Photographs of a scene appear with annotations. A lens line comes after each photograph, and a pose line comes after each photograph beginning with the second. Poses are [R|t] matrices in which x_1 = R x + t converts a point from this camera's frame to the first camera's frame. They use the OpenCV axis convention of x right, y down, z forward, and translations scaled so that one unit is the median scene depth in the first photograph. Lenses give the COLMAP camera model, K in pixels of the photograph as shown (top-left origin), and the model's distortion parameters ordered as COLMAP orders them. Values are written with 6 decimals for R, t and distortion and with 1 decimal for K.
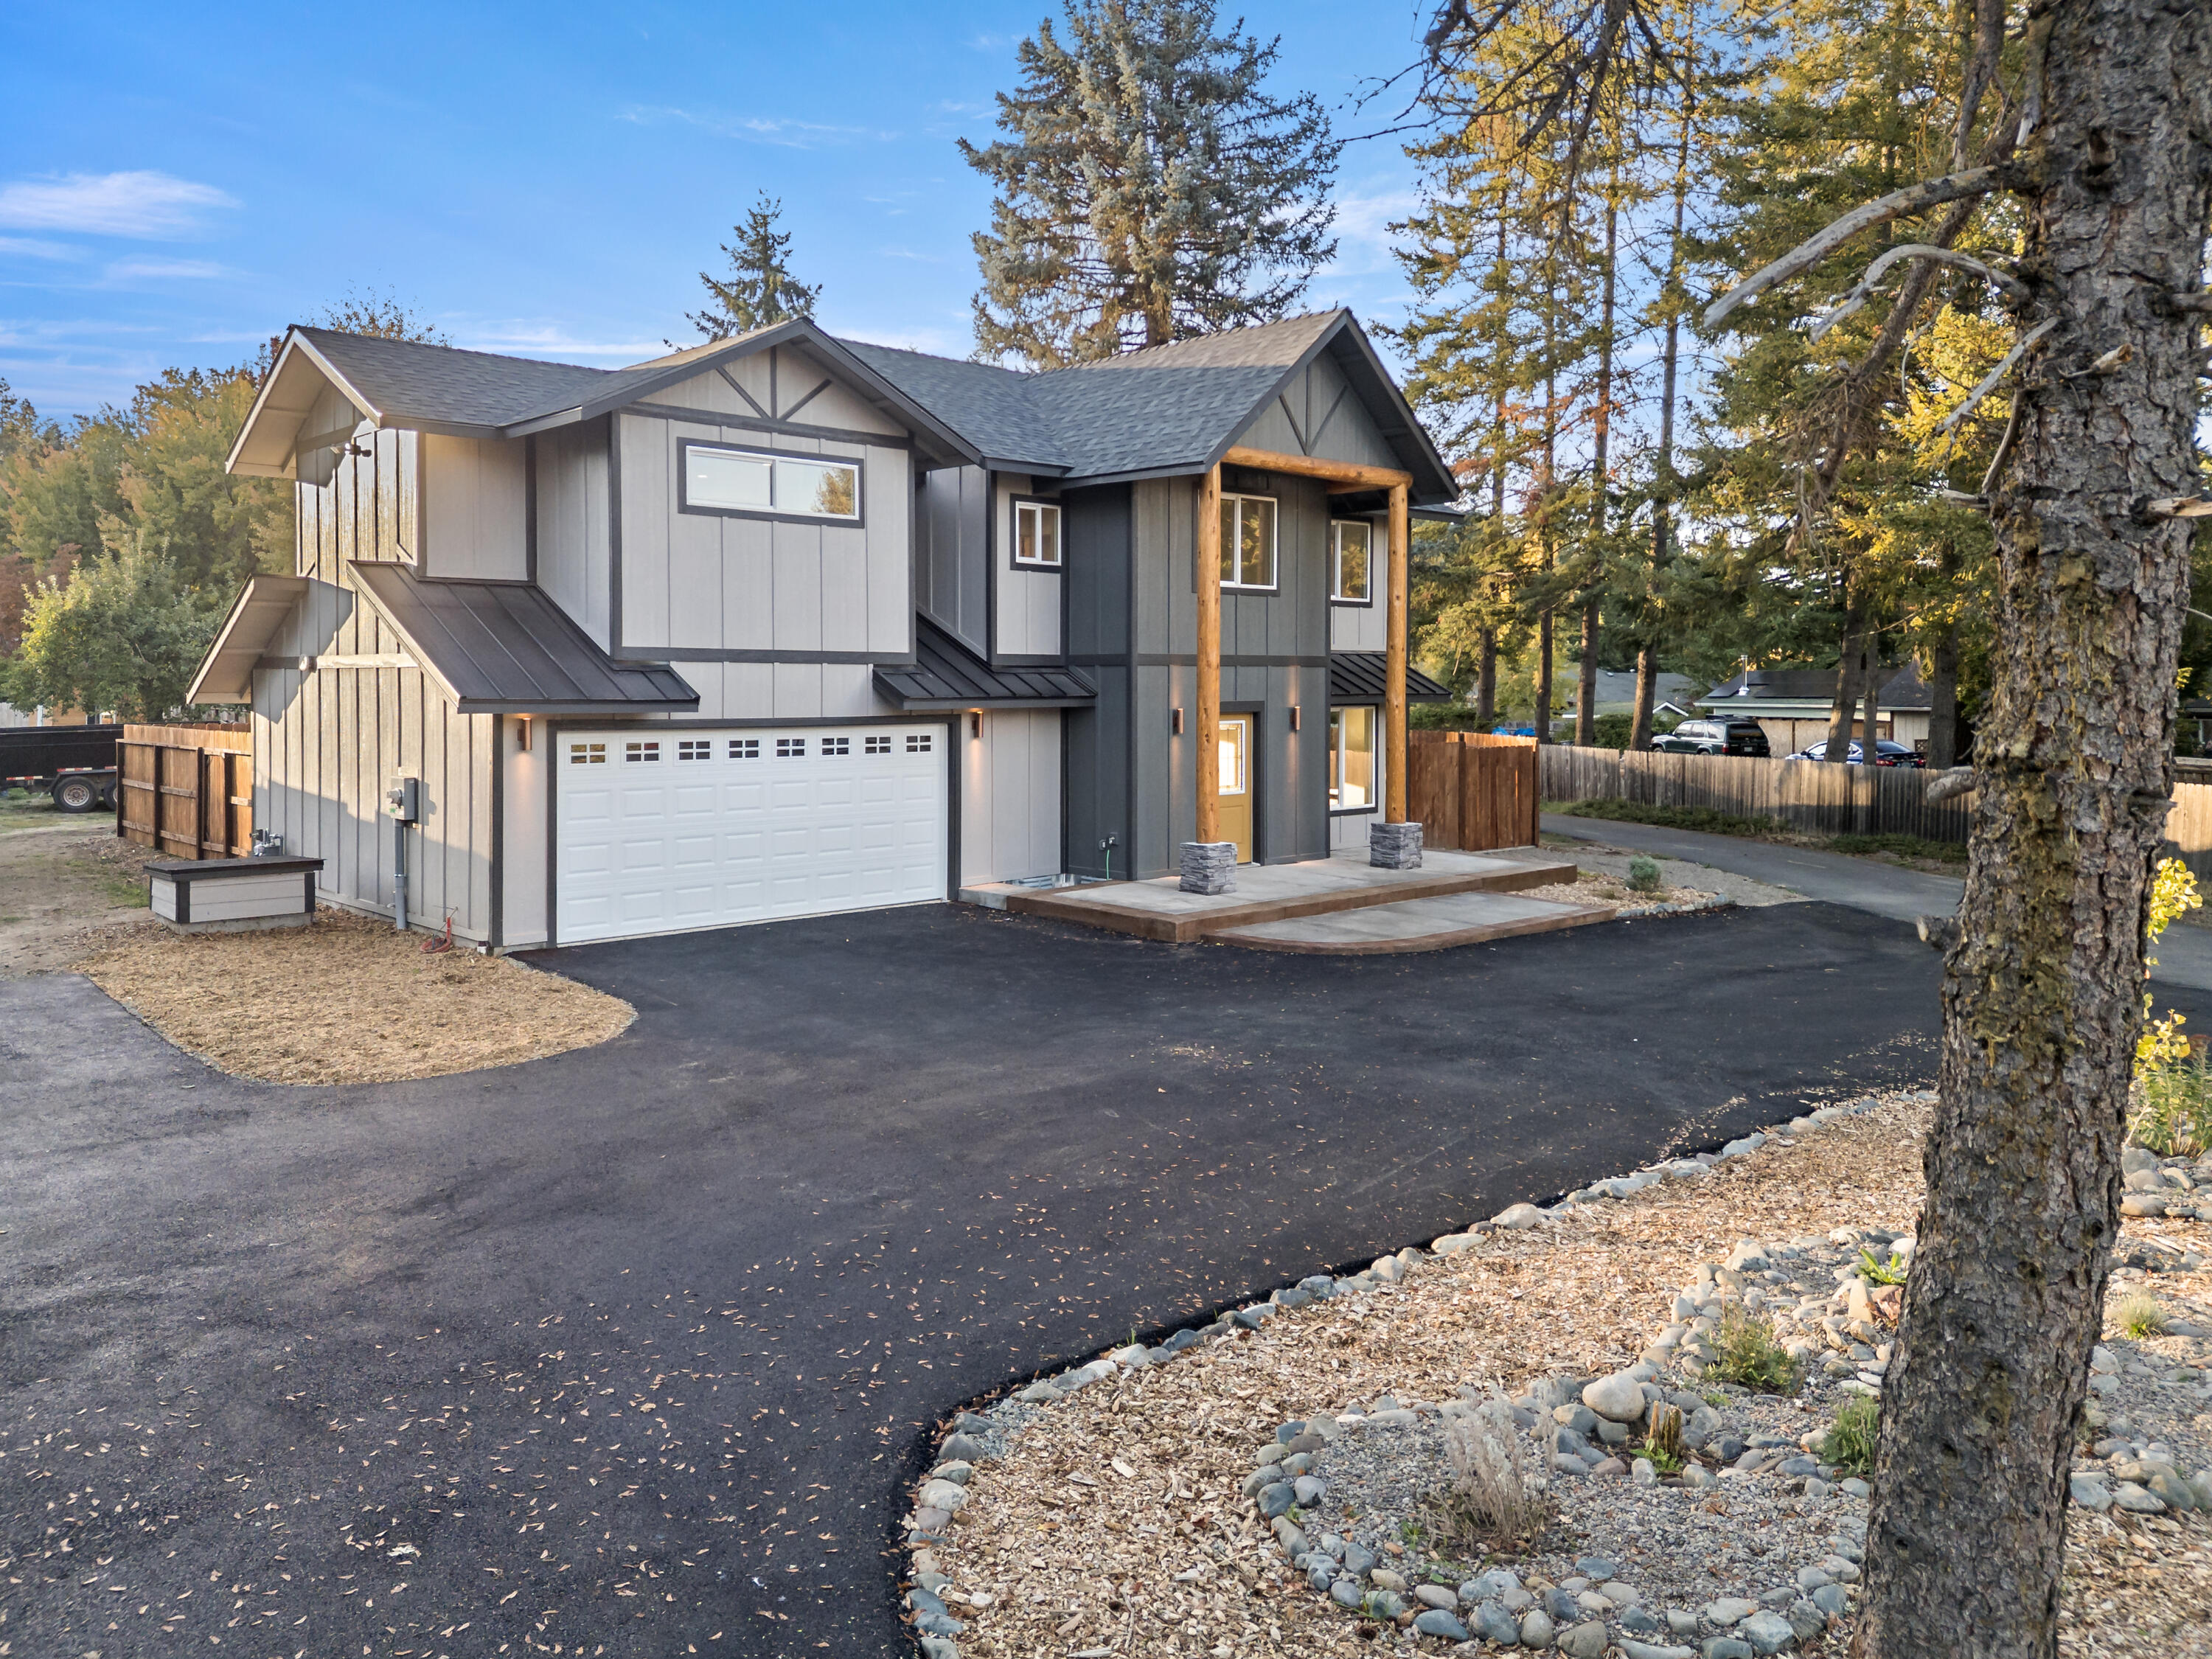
lens RADIAL K [[1596.0, 0, 1111.2], [0, 1596.0, 703.9], [0, 0, 1]] dist [0.067911, -0.064921]
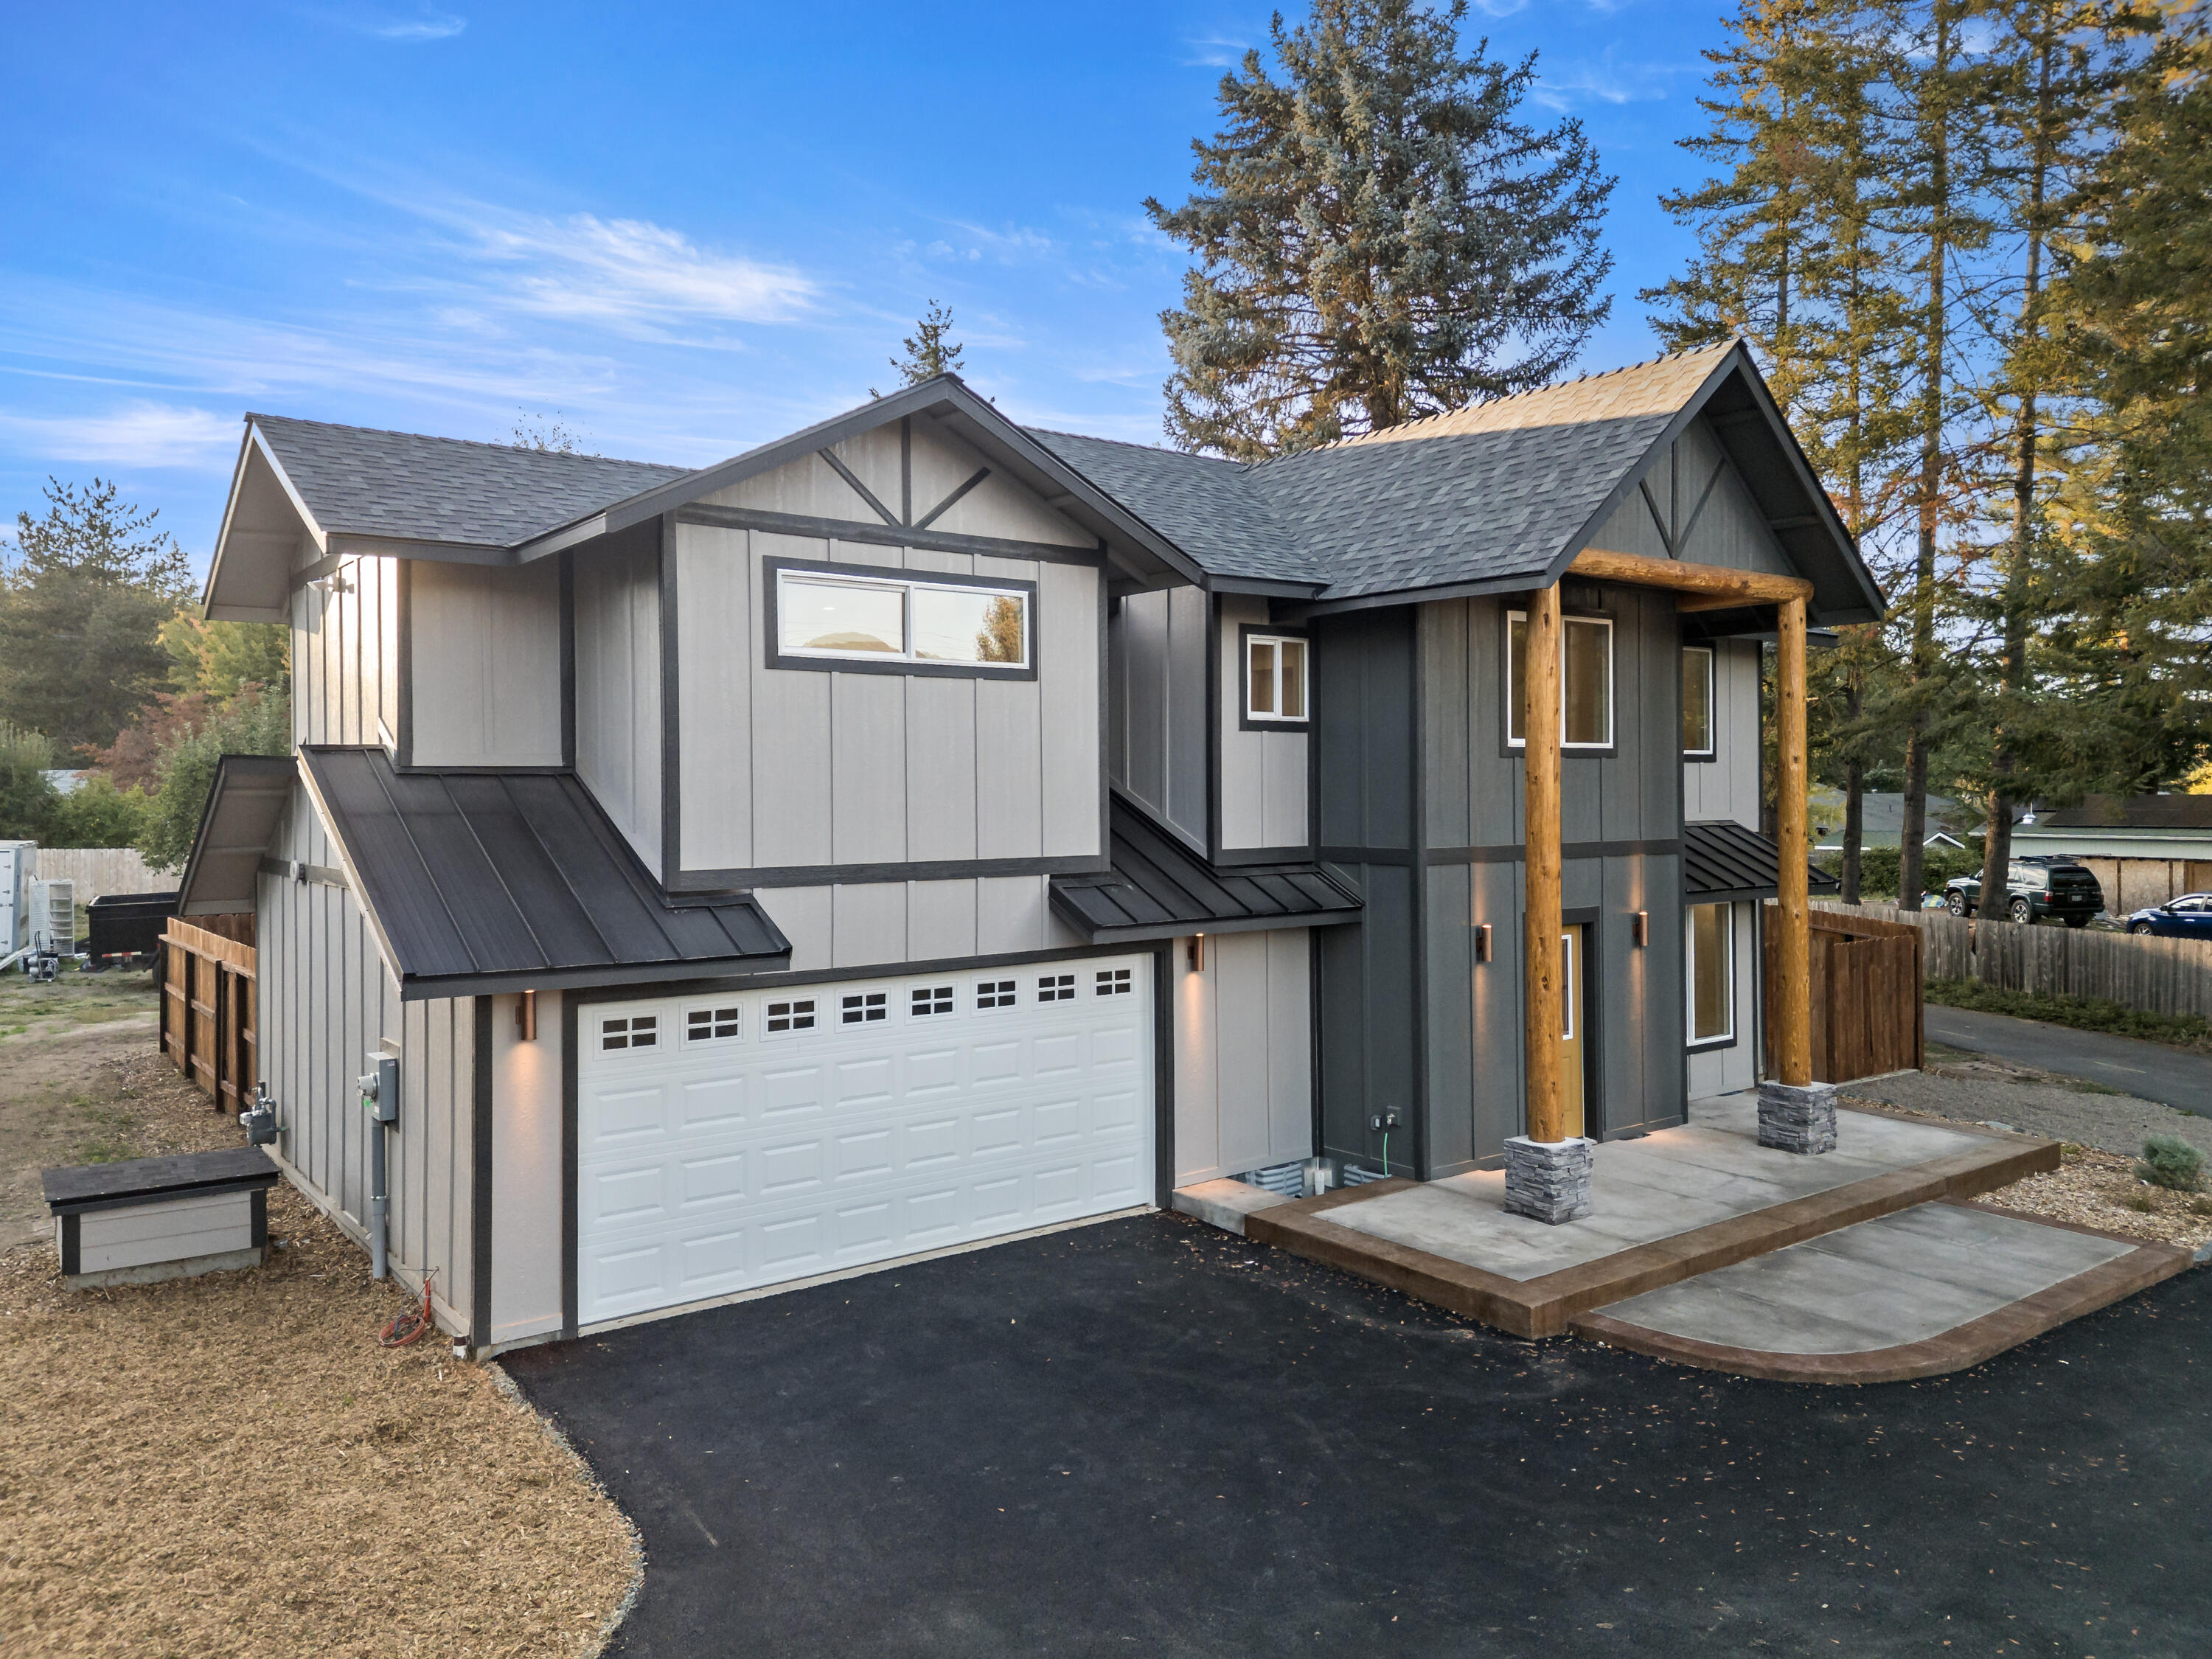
lens RADIAL K [[1557.6, 0, 1111.5], [0, 1557.6, 794.2], [0, 0, 1]] dist [0.068995, -0.068859]
pose [[0.994215, -0.006854, -0.107190, -0.047733], [0.005637, 0.999916, -0.011650, -0.050085], [0.107261, 0.010978, 0.994170, 0.316478]]
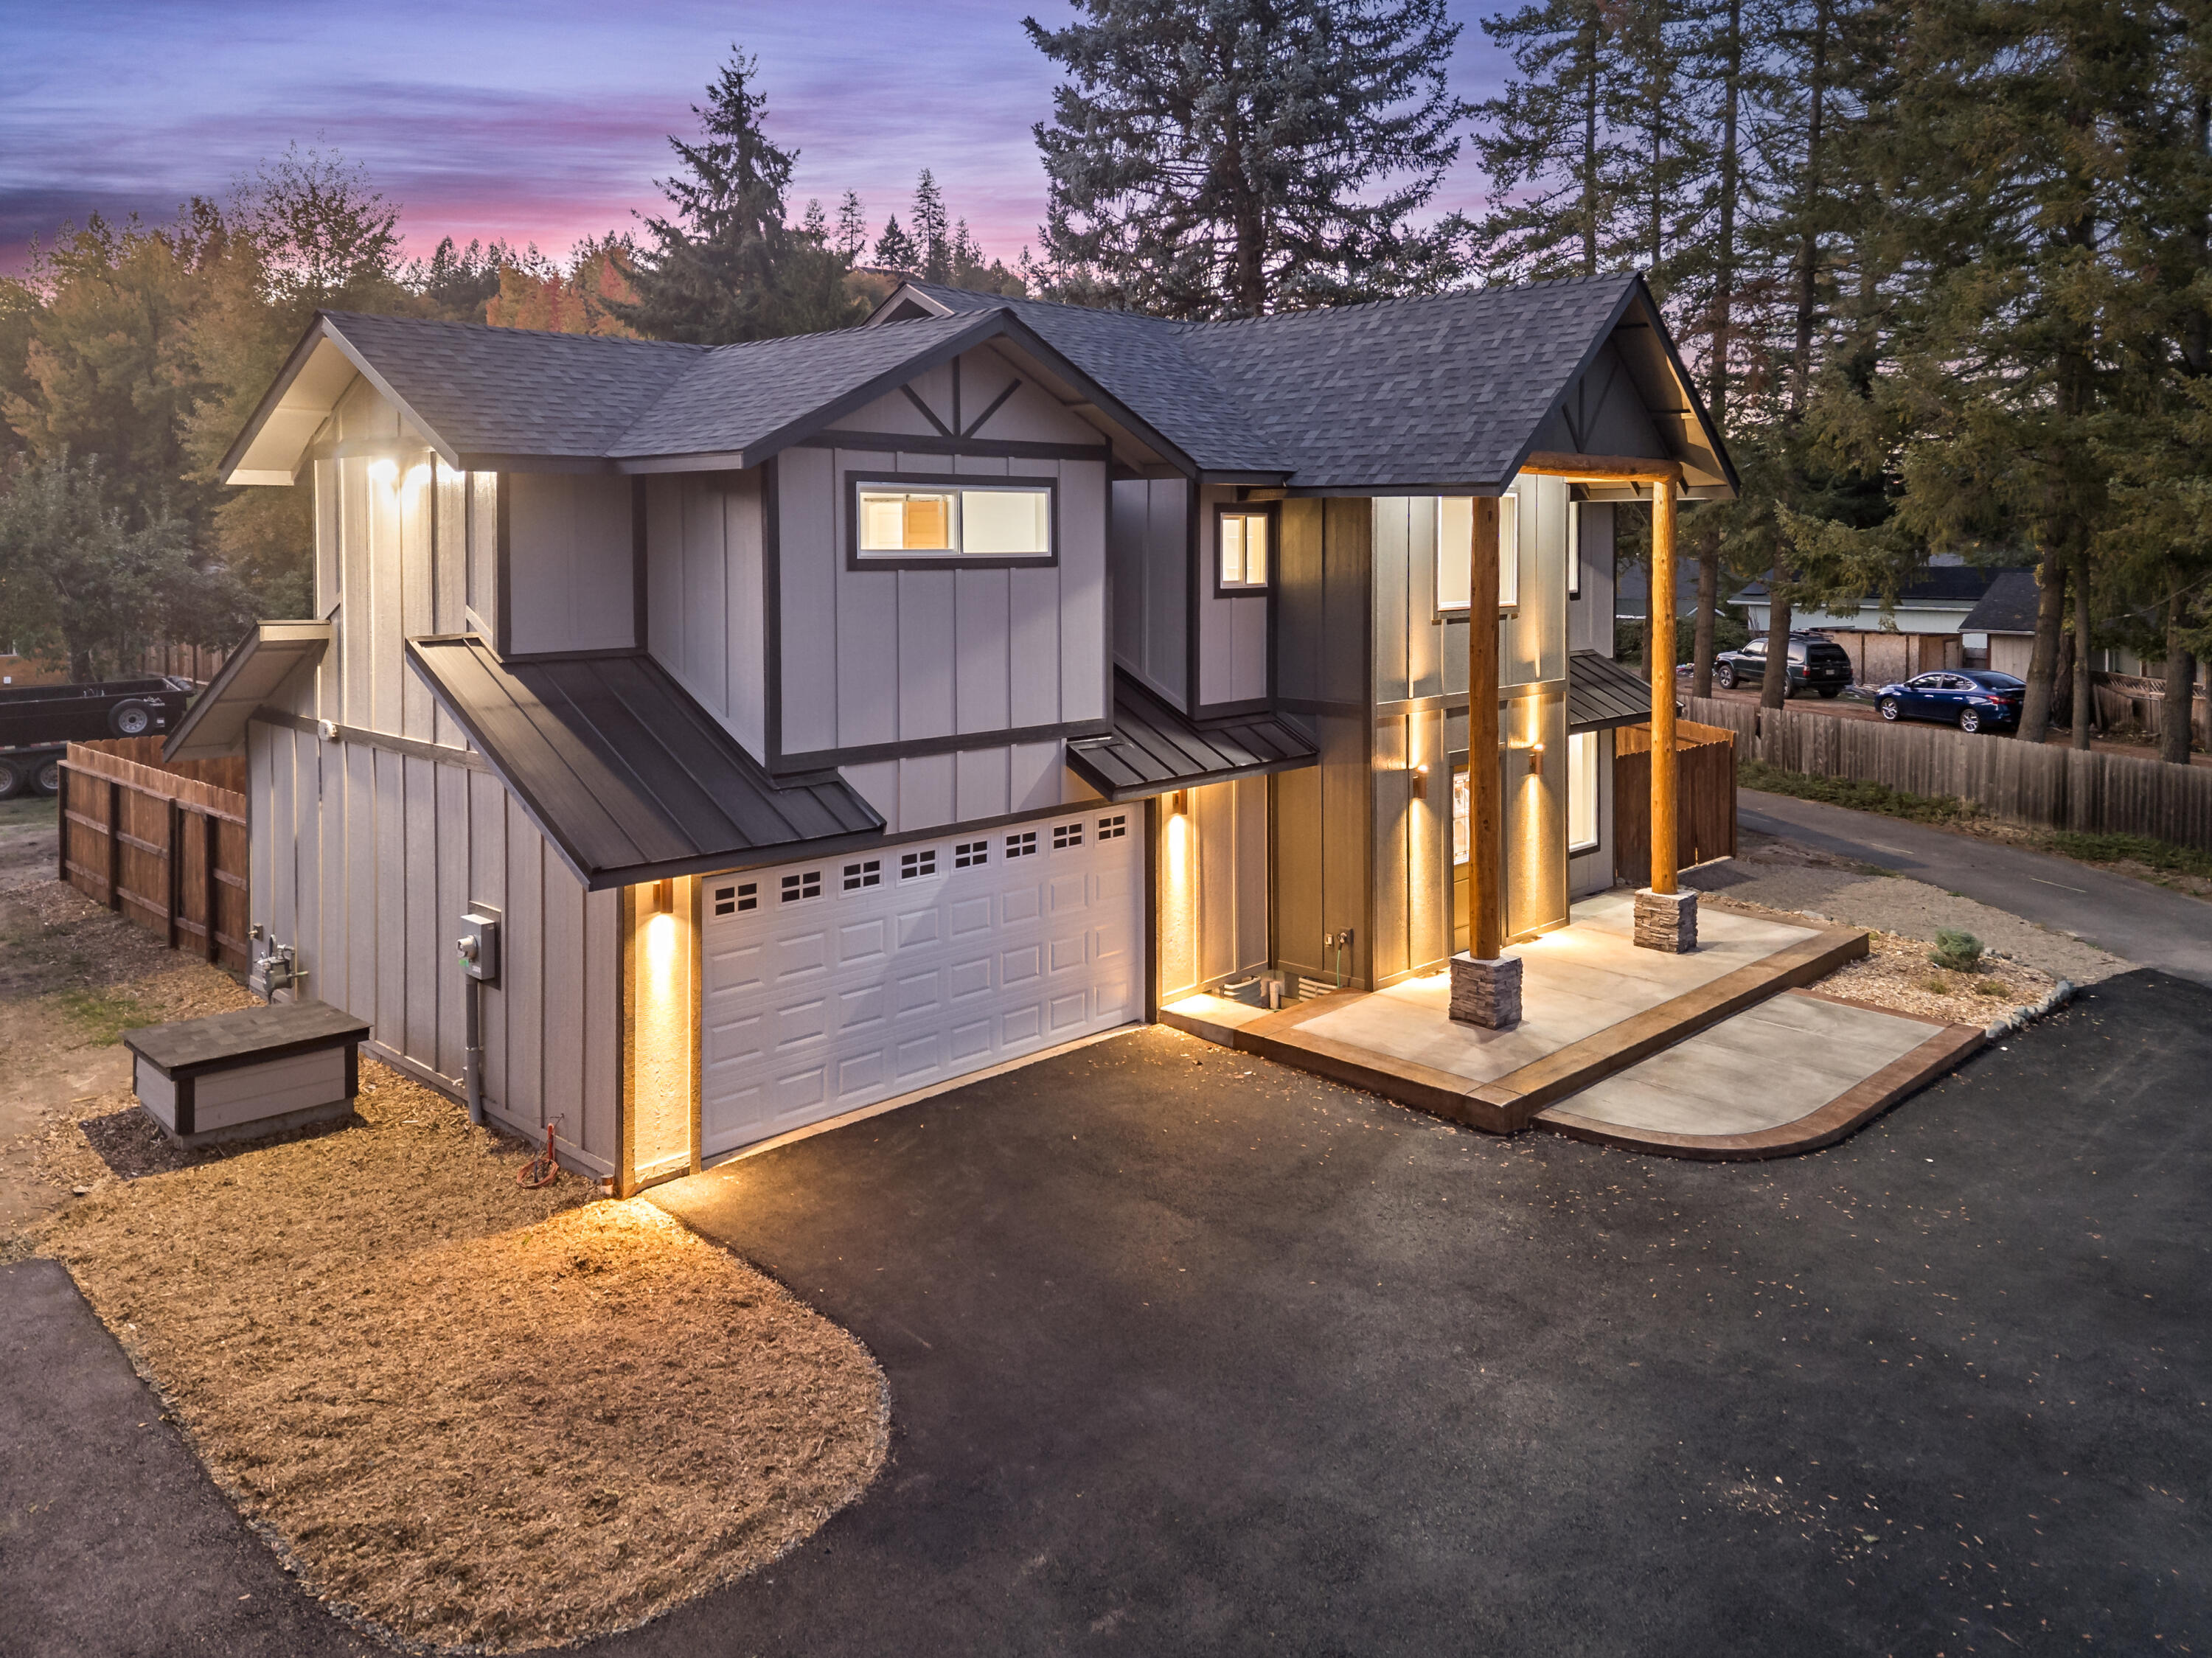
lens RADIAL K [[1620.6, 0, 1103.1], [0, 1620.6, 556.9], [0, 0, 1]] dist [0.046418, -0.029300]
pose [[0.999284, -0.001124, 0.037824, -0.154585], [0.000940, 0.999988, 0.004890, -0.112209], [-0.037829, -0.004850, 0.999272, 0.198265]]
